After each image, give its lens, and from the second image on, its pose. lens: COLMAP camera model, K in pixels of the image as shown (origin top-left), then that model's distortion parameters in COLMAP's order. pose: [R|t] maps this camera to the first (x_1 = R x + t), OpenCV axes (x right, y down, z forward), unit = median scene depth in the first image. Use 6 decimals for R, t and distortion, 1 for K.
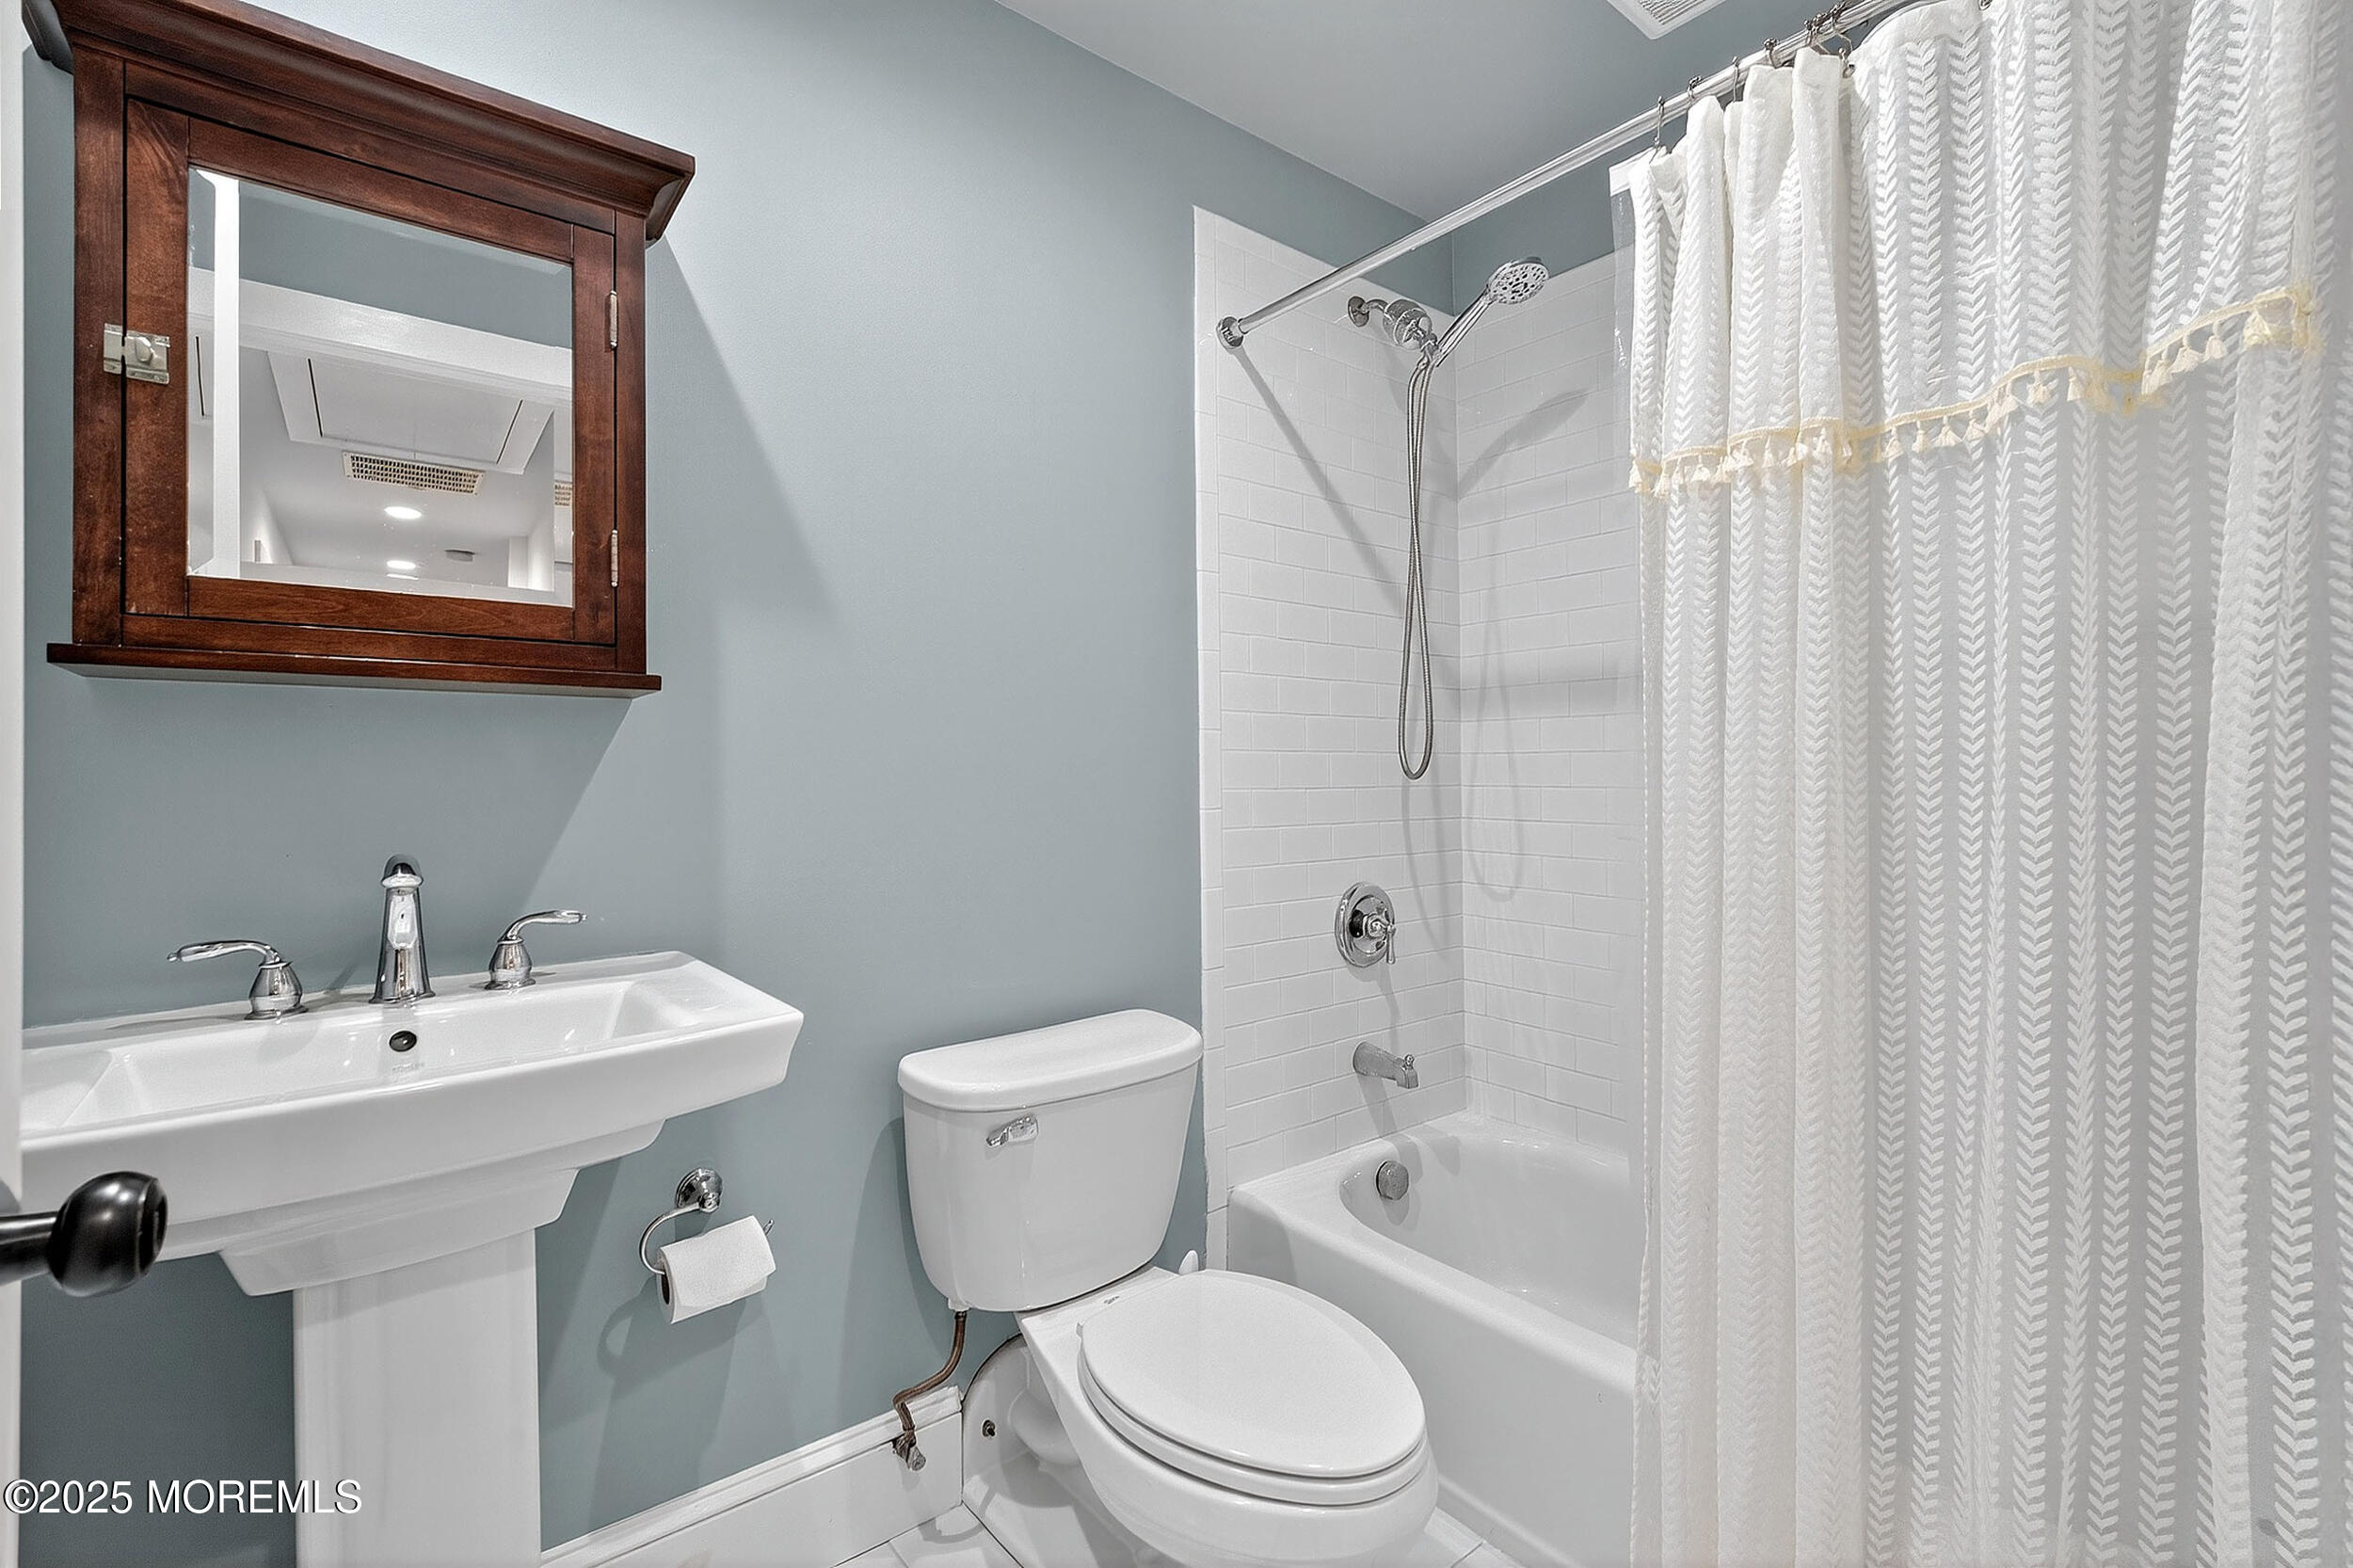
lens RADIAL K [[1017.7, 0, 1188.9], [0, 1017.7, 790.5], [0, 0, 1]] dist [-0.003787, -0.000363]
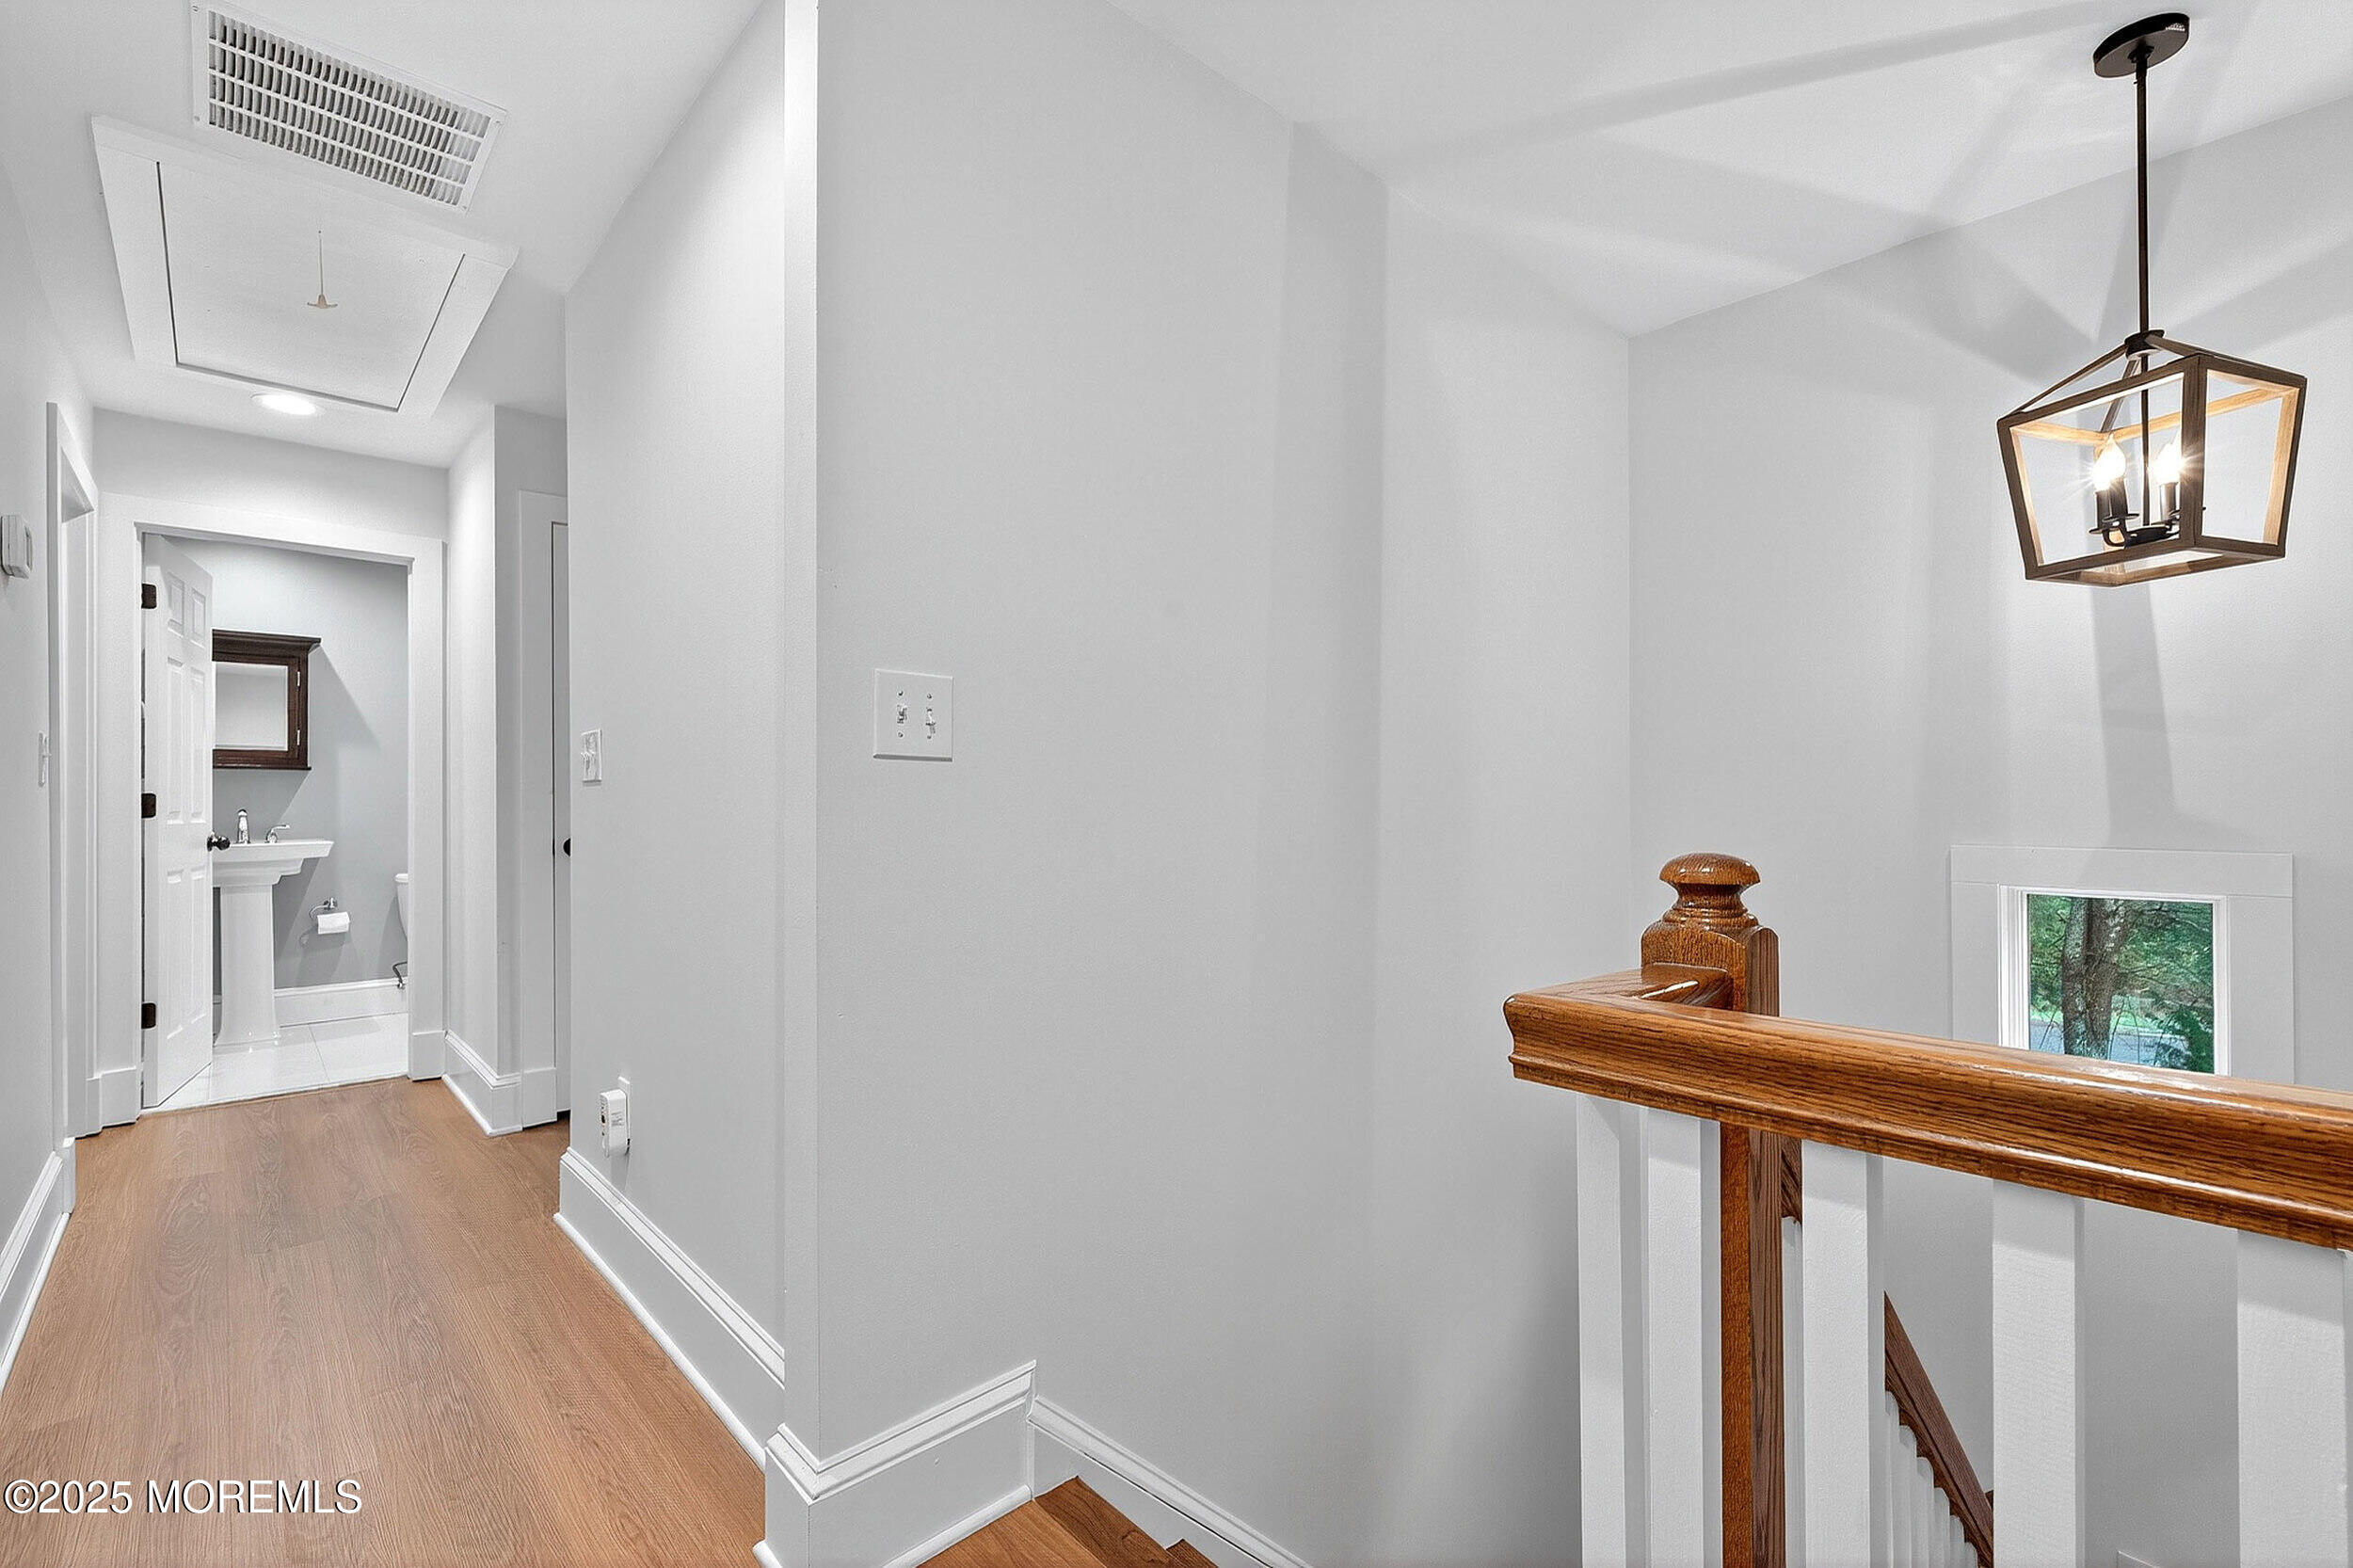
lens RADIAL K [[1017.7, 0, 1163.5], [0, 1017.7, 778.9], [0, 0, 1]] dist [-0.003787, -0.000363]
pose [[0.997477, -0.006791, 0.070660, 2.376765], [0.006844, 0.999976, -0.000509, -0.036570], [-0.070654, 0.000992, 0.997500, -3.011082]]
